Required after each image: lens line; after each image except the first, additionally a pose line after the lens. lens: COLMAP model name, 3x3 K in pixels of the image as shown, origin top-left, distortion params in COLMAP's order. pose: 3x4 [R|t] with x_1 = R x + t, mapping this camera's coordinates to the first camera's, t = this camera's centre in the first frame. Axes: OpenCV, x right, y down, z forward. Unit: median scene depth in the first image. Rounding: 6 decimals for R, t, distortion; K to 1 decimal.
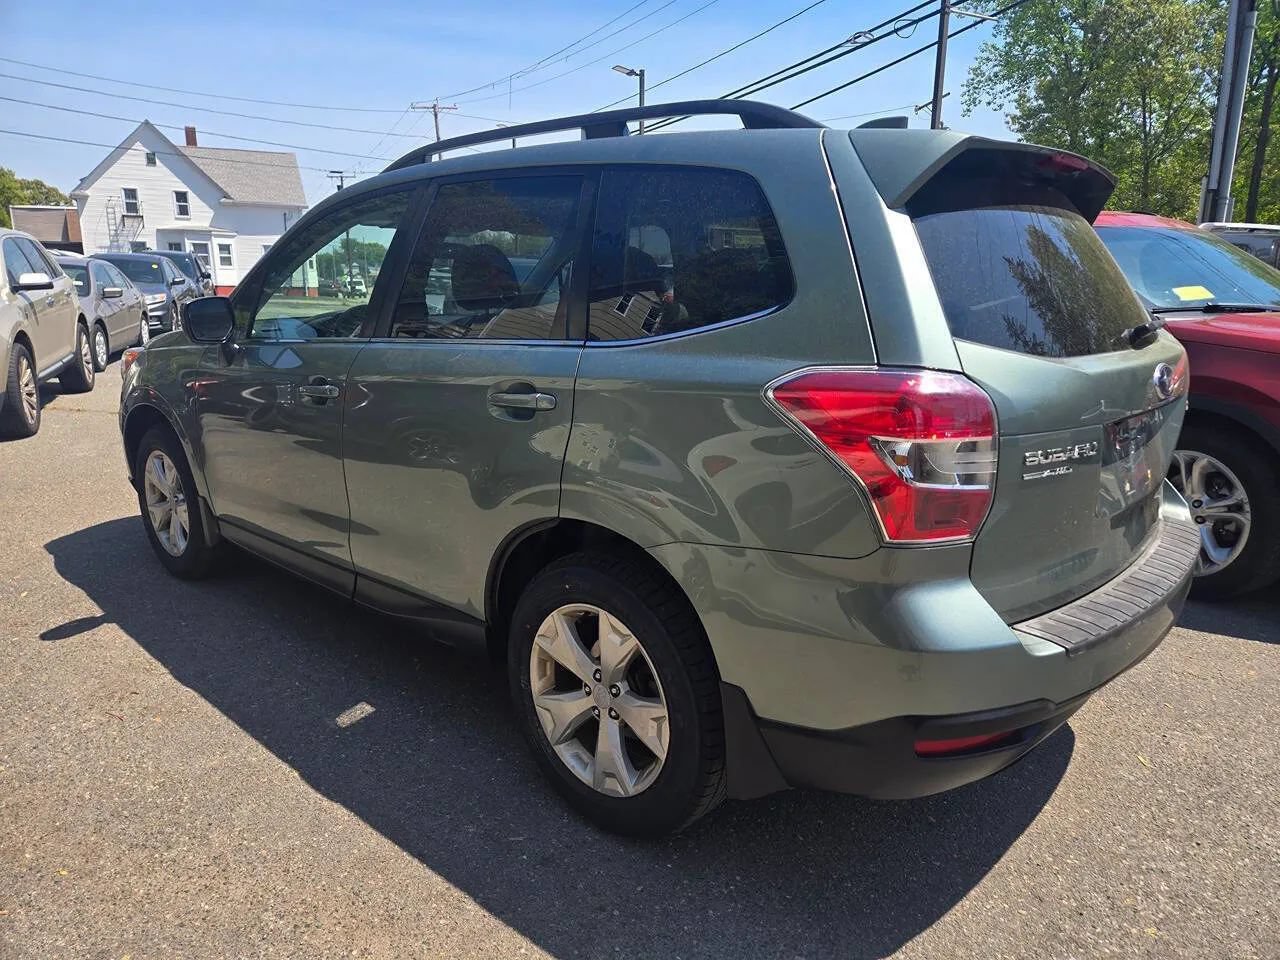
lens RADIAL K [[919.8, 0, 665.0], [0, 919.8, 477.5], [0, 0, 1]] dist [0.067693, -0.062095]
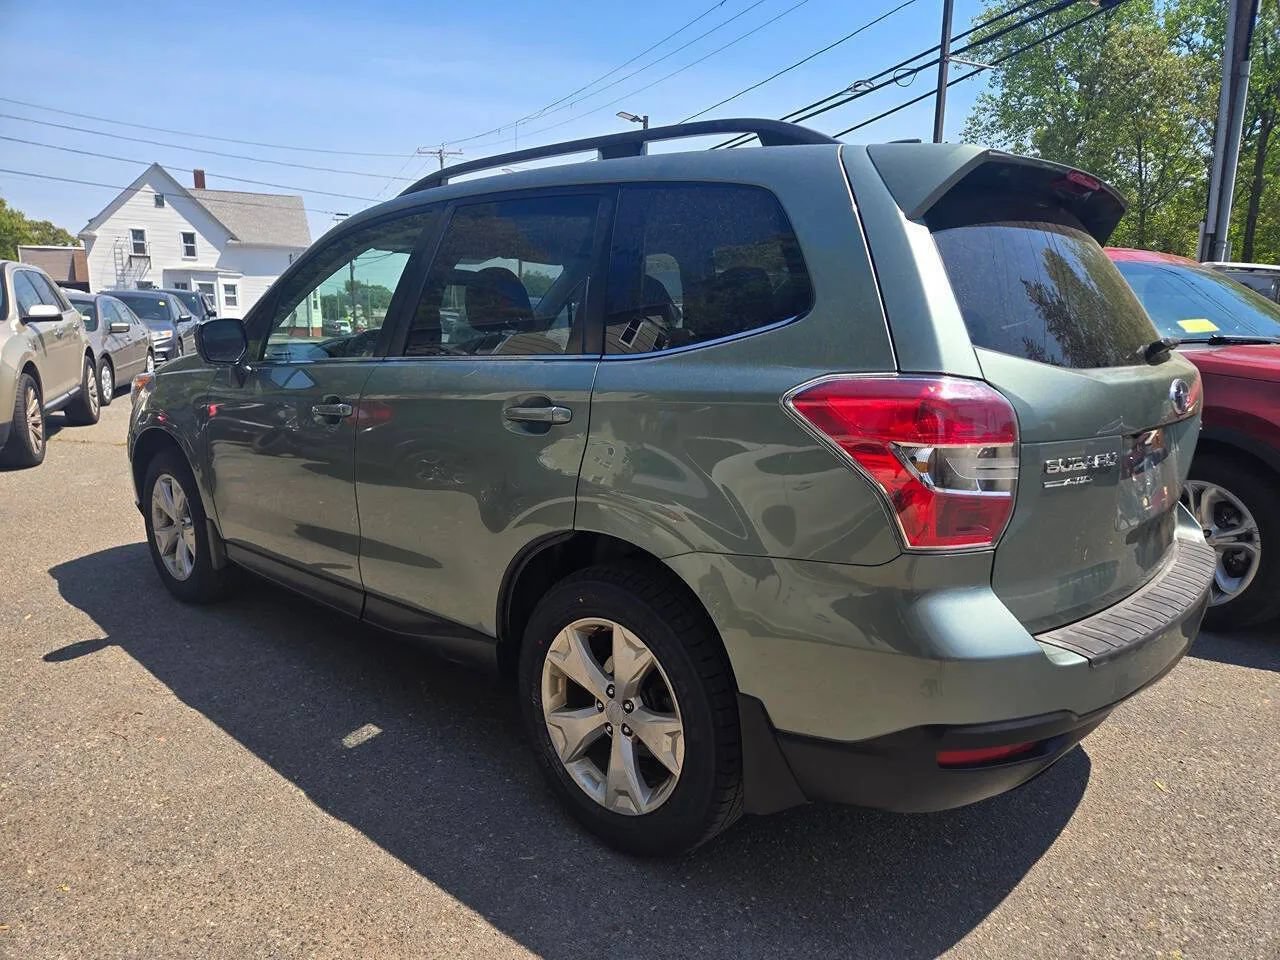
lens RADIAL K [[920.0, 0, 664.1], [0, 920.0, 486.8], [0, 0, 1]] dist [0.065346, -0.058884]
pose [[0.999981, 0.006081, 0.000661, -0.014864], [-0.006052, 0.999263, -0.037899, 0.027112], [-0.000891, 0.037894, 0.999281, 0.002224]]
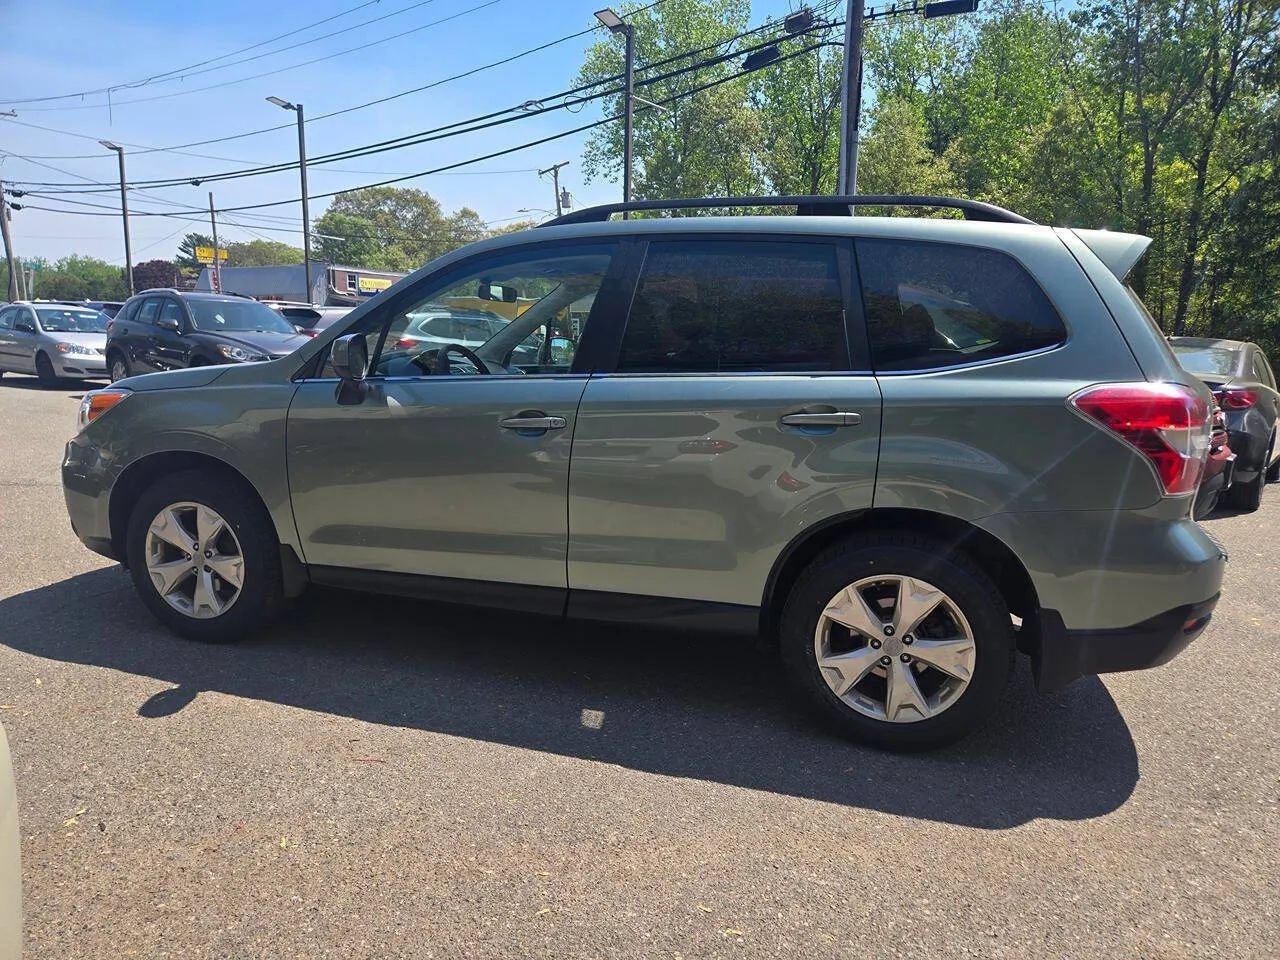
lens RADIAL K [[924.8, 0, 671.0], [0, 924.8, 484.4], [0, 0, 1]] dist [0.070828, -0.065748]
pose [[0.889490, -0.055347, 0.453590, -0.762462], [0.076056, 0.996724, -0.027525, 0.019703], [-0.450580, 0.058982, 0.890785, -0.022689]]
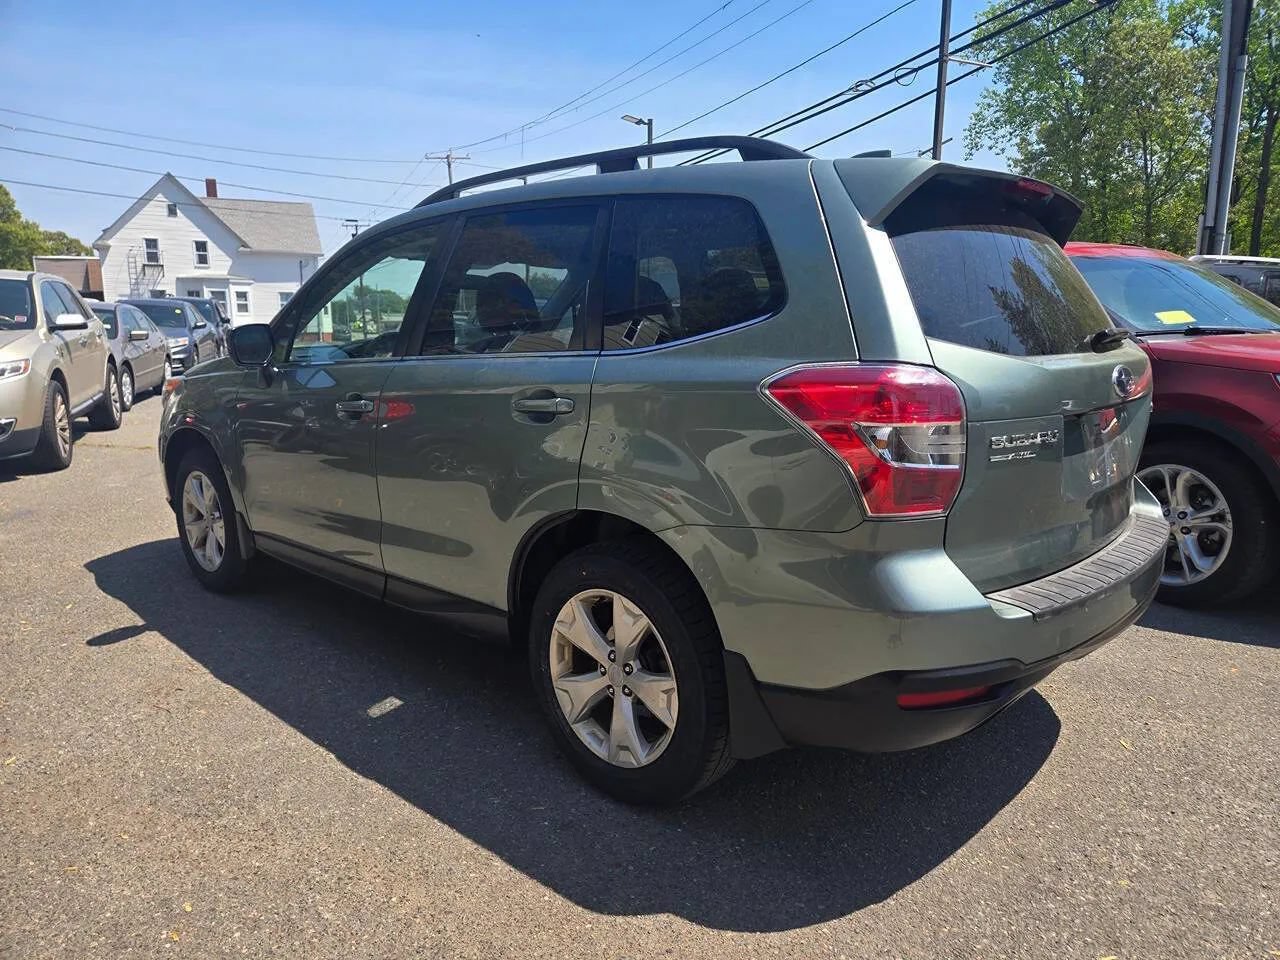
lens RADIAL K [[931.4, 0, 664.6], [0, 931.4, 479.0], [0, 0, 1]] dist [0.058568, -0.049181]
pose [[0.999911, -0.006868, -0.011428, 0.002226], [0.006309, 0.998817, -0.048216, 0.049130], [0.011745, 0.048140, 0.998772, -0.090817]]
